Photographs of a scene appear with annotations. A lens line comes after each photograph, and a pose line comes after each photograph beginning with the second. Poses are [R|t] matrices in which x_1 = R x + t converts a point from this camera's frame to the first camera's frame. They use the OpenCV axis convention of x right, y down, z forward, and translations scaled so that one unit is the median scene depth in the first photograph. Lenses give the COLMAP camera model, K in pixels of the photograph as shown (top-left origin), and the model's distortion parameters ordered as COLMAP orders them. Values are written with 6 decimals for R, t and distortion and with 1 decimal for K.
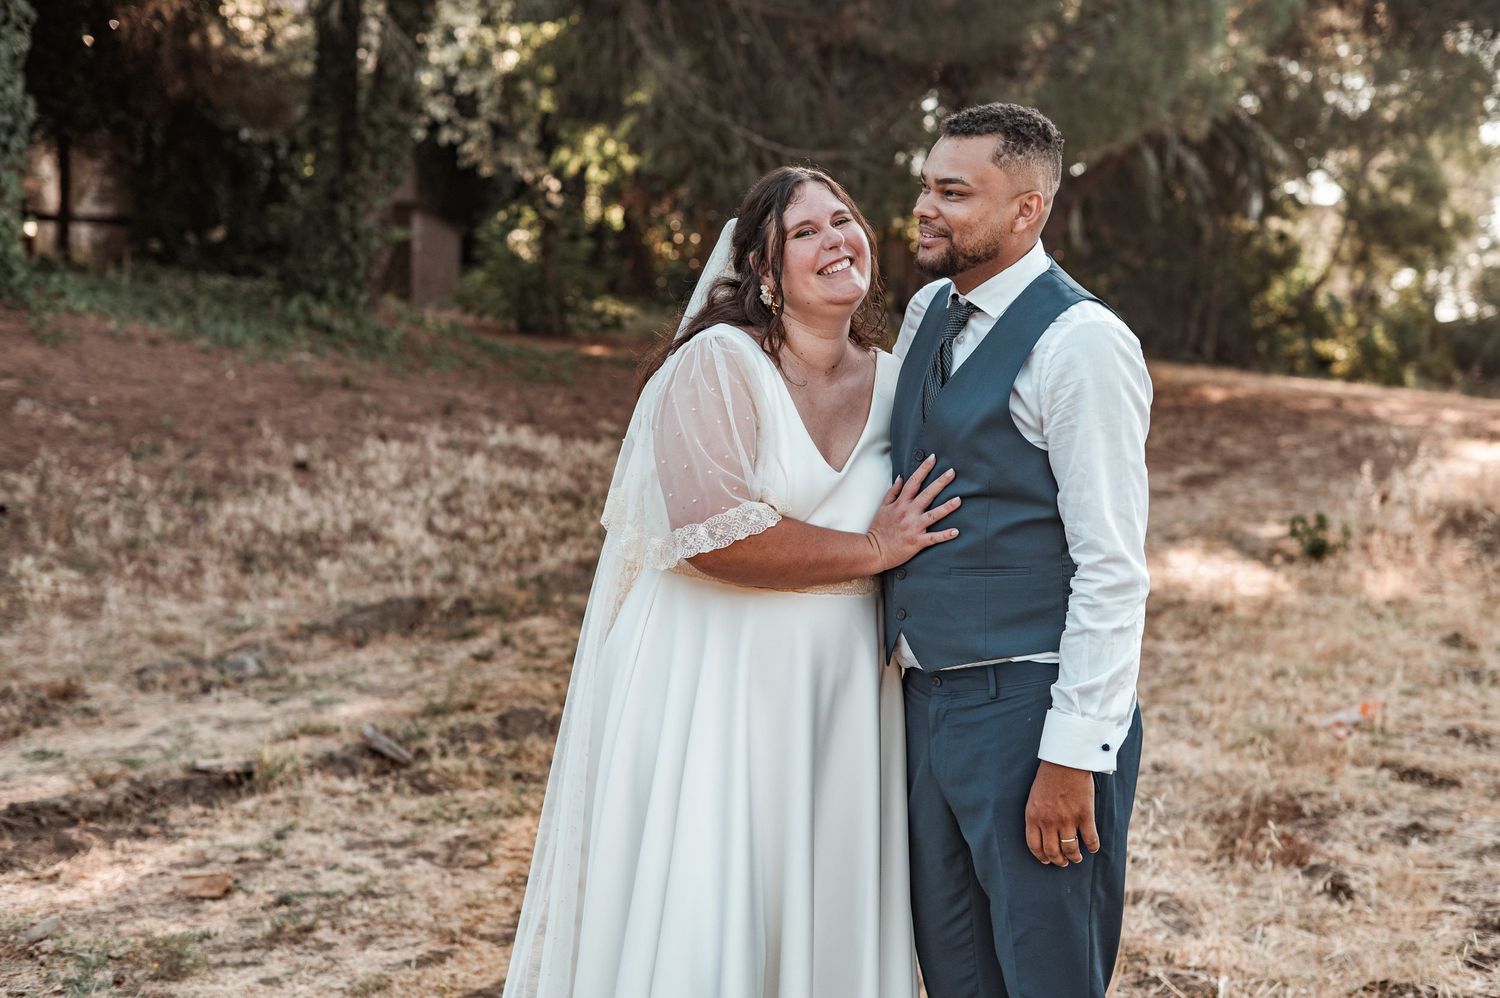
lens RADIAL K [[2175.1, 0, 755.1], [0, 2175.1, 502.5], [0, 0, 1]] dist [0.014984, 0.004171]
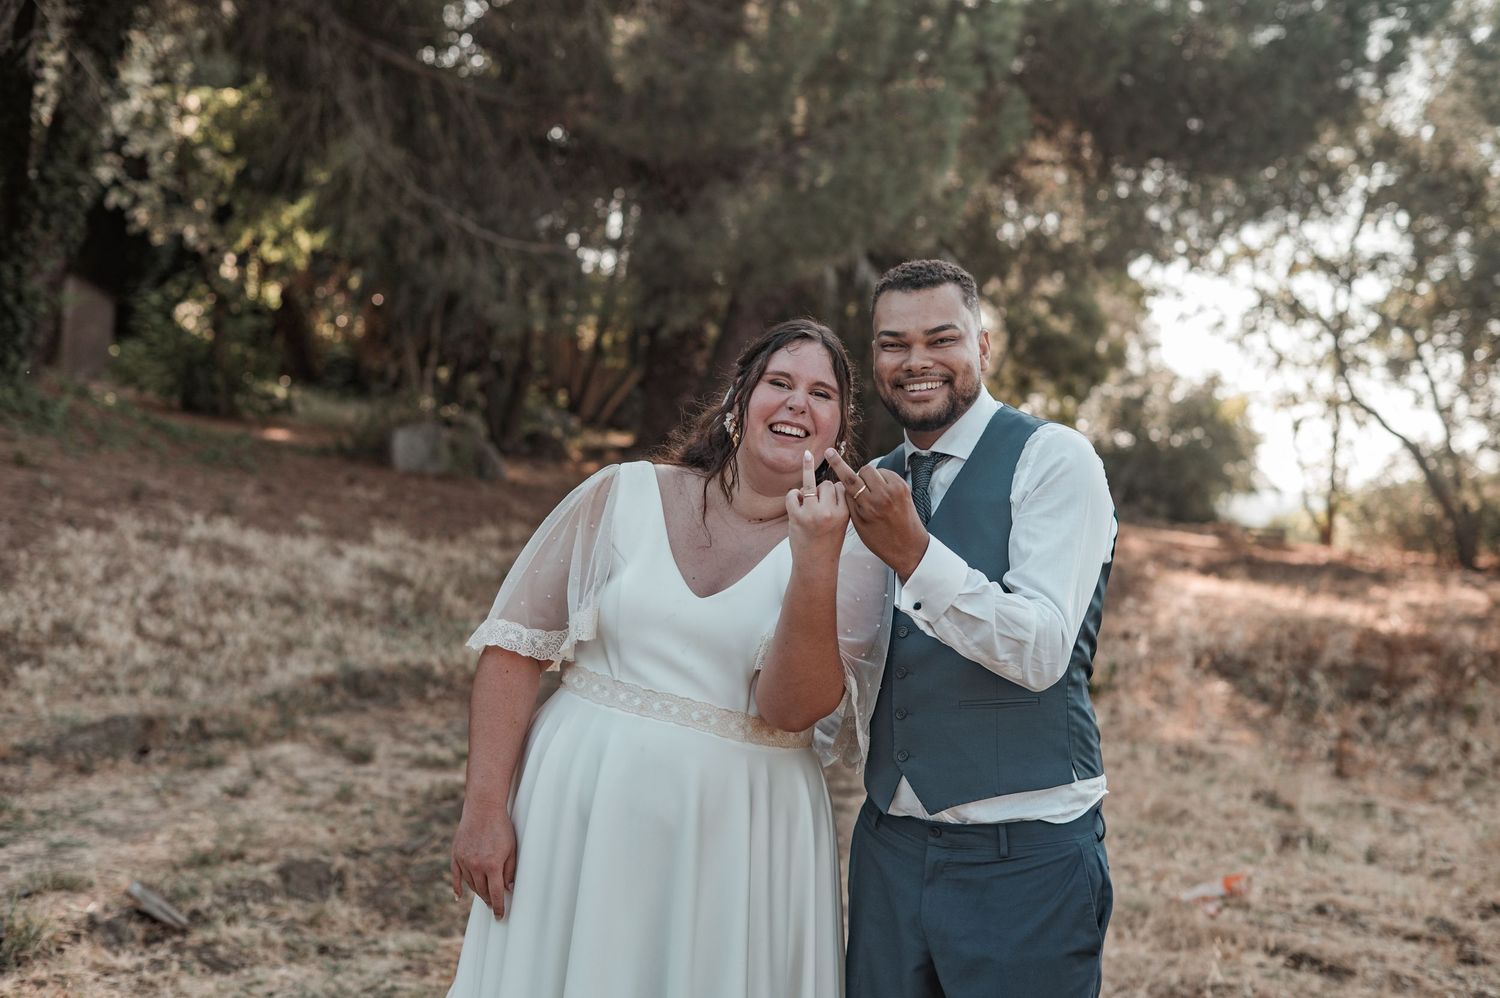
lens RADIAL K [[2173.7, 0, 754.1], [0, 2173.7, 501.2], [0, 0, 1]] dist [0.014711, 0.012312]
pose [[0.983804, 0.049783, 0.172198, -0.066124], [-0.042116, 0.997964, -0.047898, -0.011086], [-0.174232, 0.039870, 0.983897, 0.080302]]
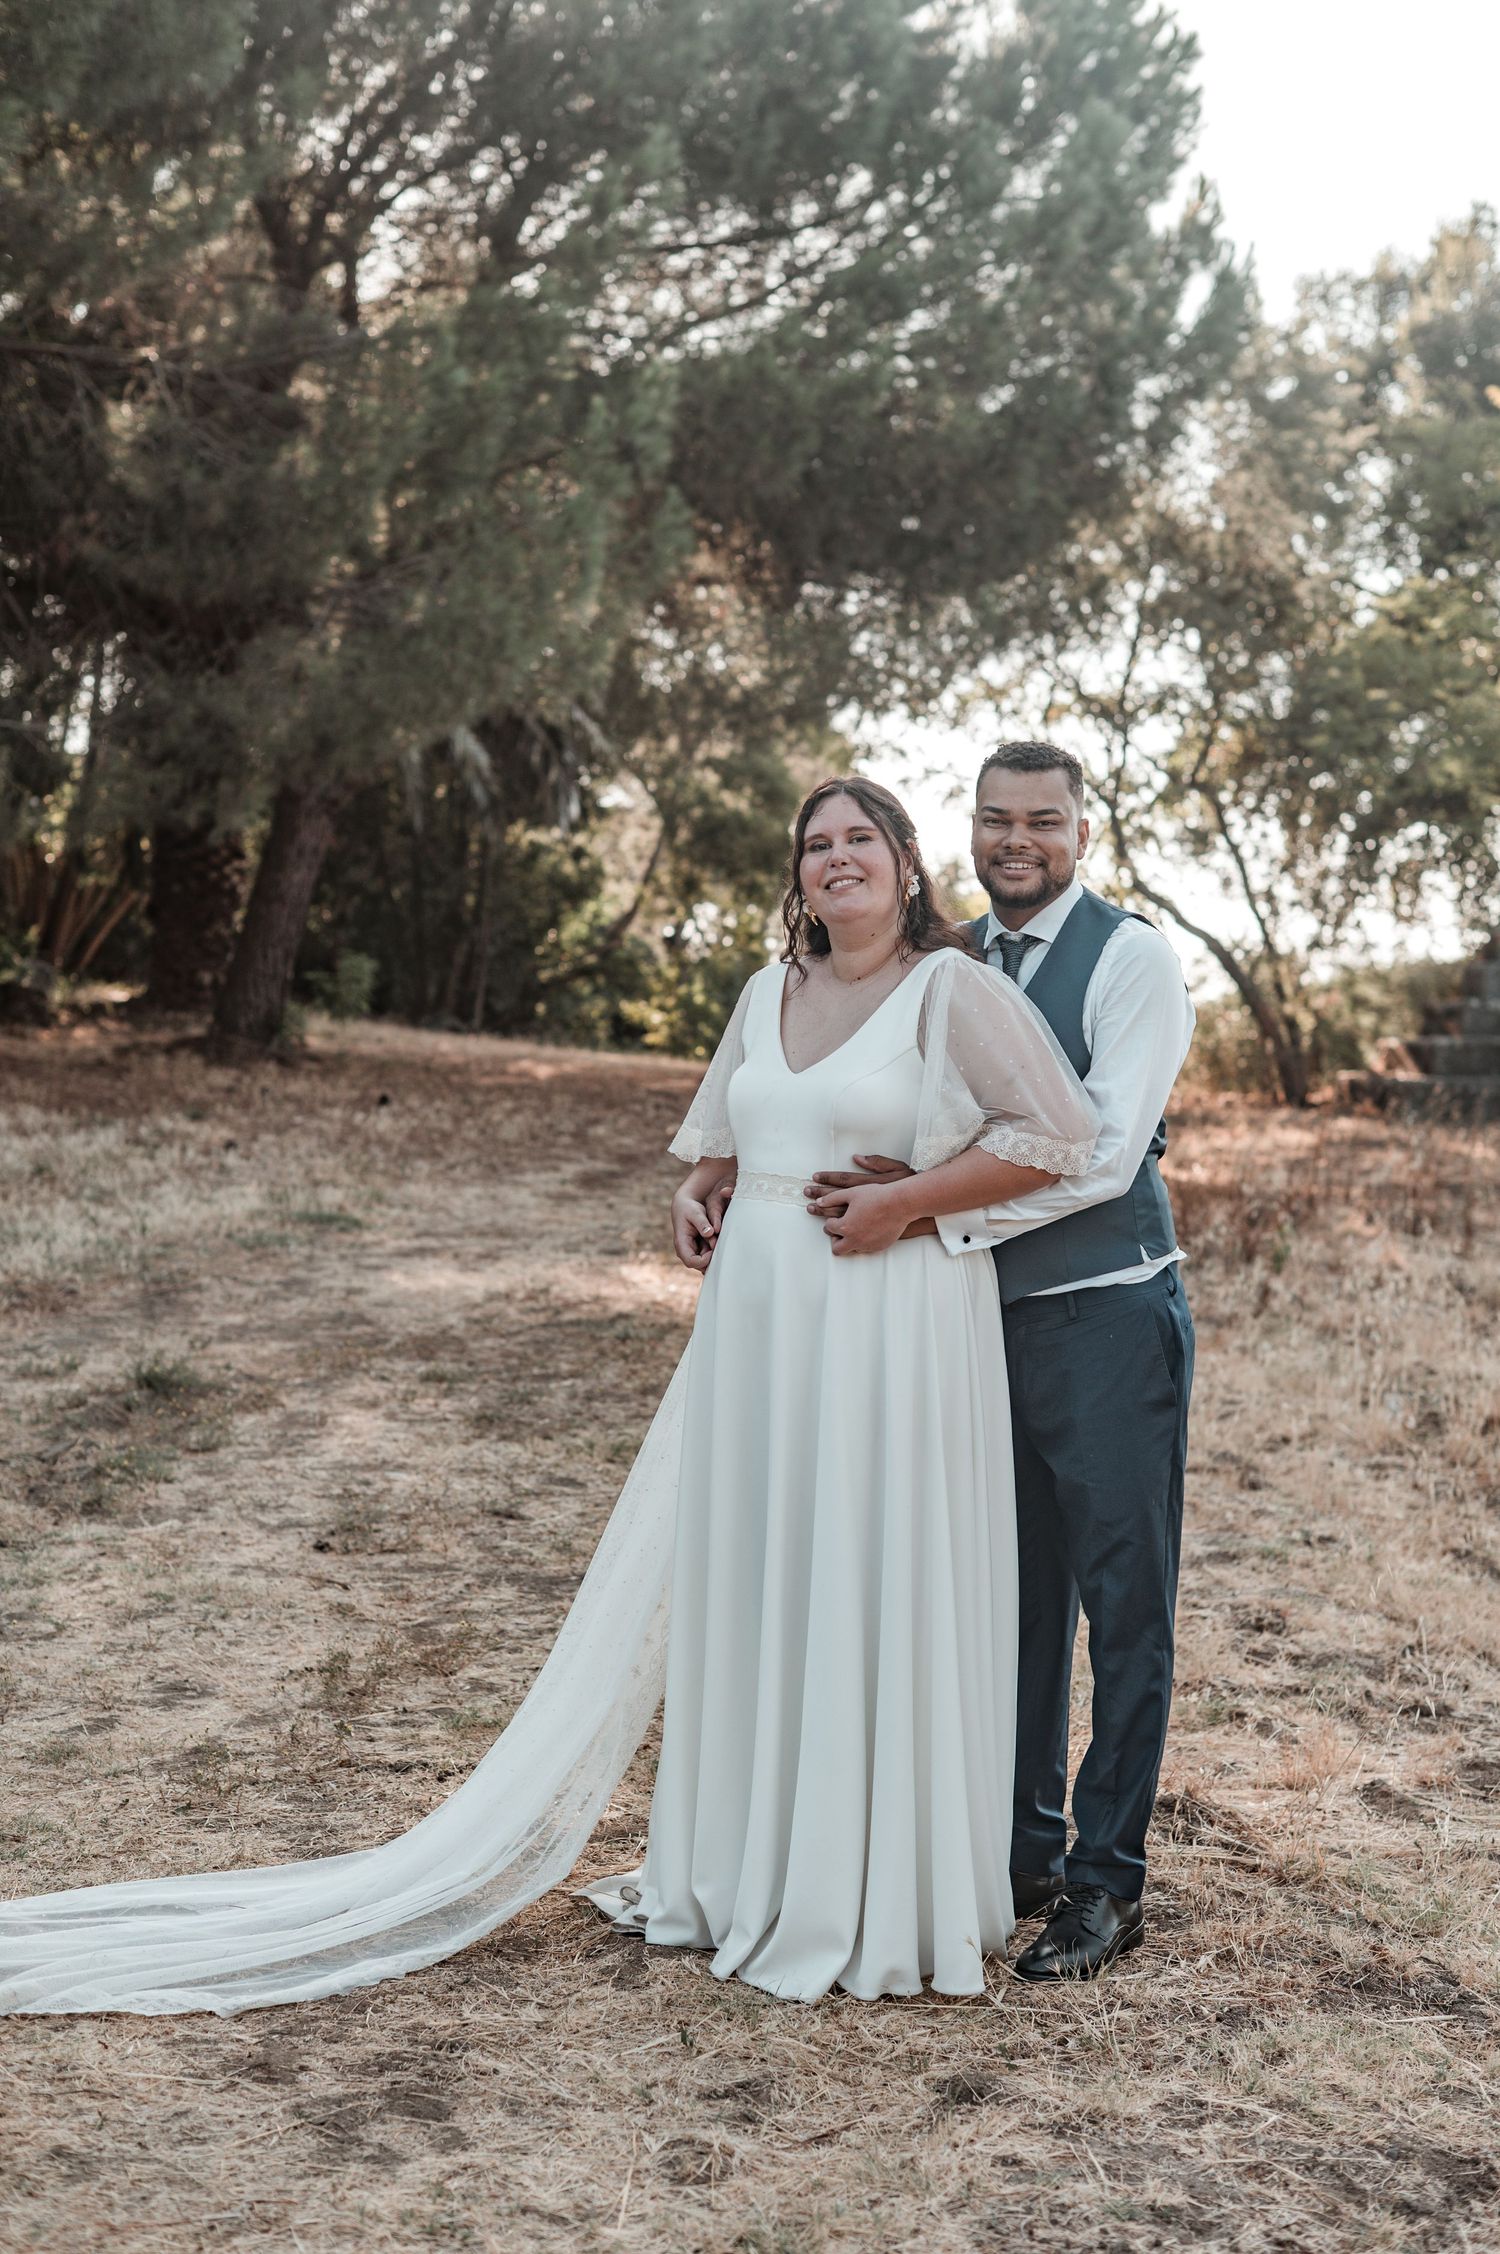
lens RADIAL K [[3271.1, 0, 751.0], [0, 3271.1, 1122.2], [0, 0, 1]] dist [0.003584, 0.064396]
pose [[0.950369, -0.004700, 0.311090, -0.144907], [0.016363, 0.999257, -0.034892, 0.015021], [-0.310695, 0.038251, 0.949740, -0.120991]]
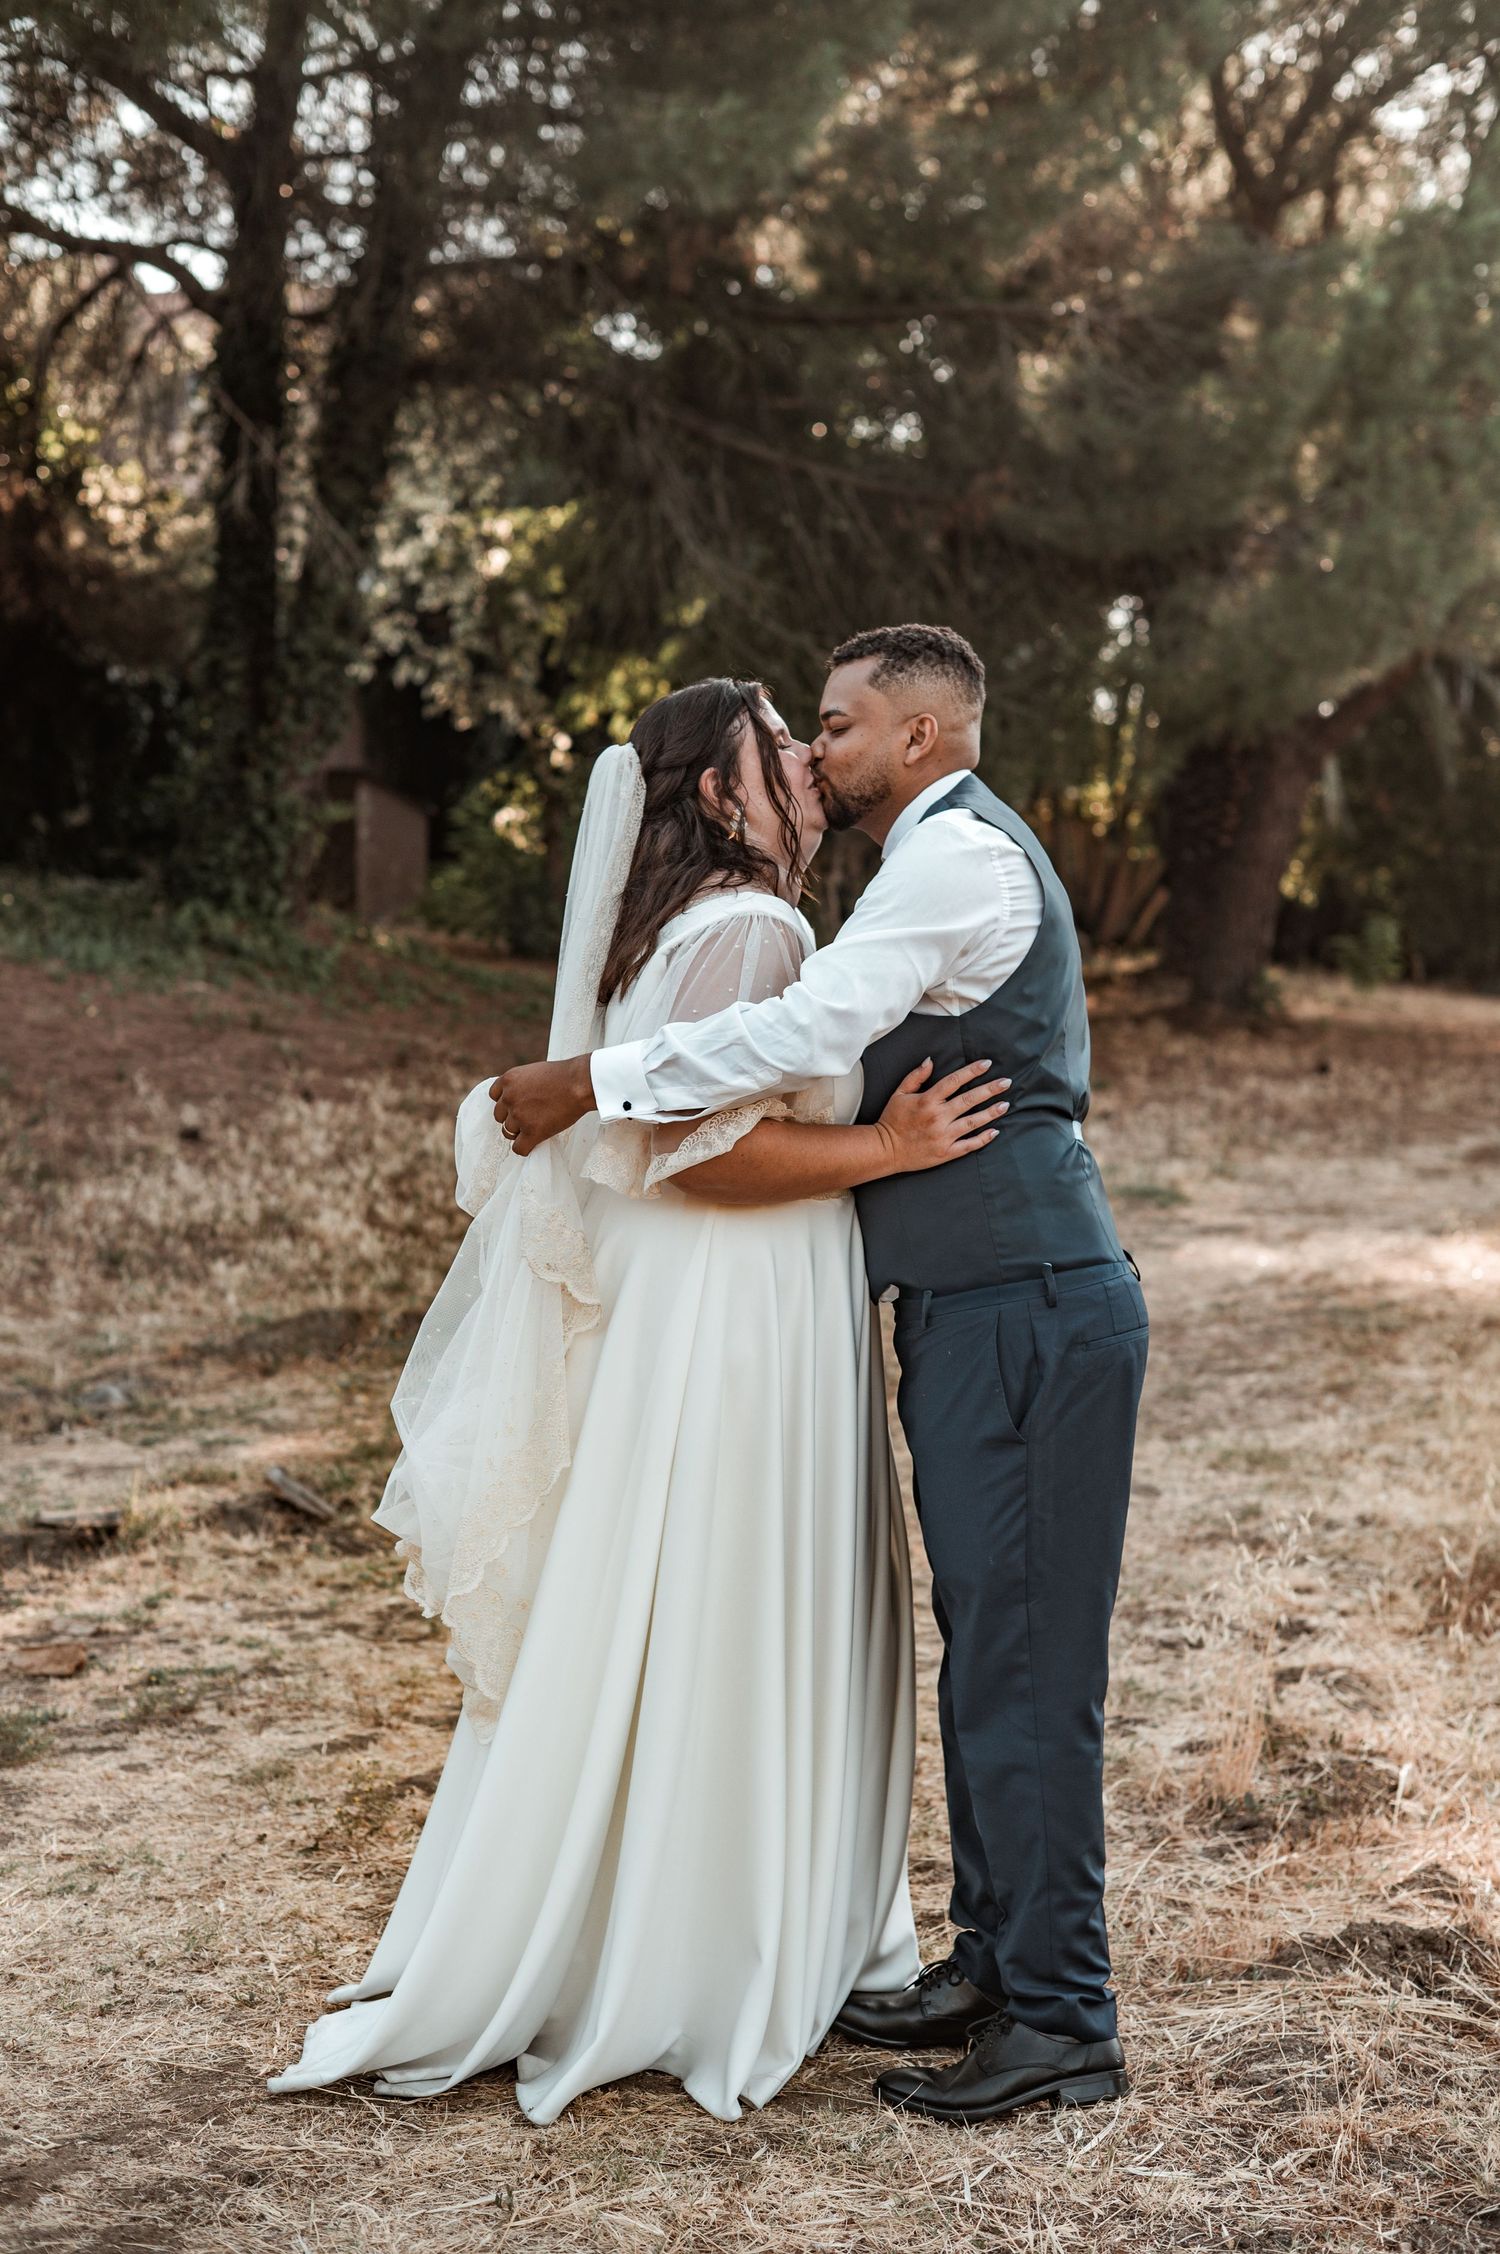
lens RADIAL K [[3268.5, 0, 750.5], [0, 3268.5, 1123.8], [0, 0, 1]] dist [0.014984, 0.004171]
pose [[0.999219, -0.006229, -0.039026, 0.017008], [0.005067, 0.999543, -0.029817, 0.014953], [0.039194, 0.029596, 0.998793, -0.061186]]
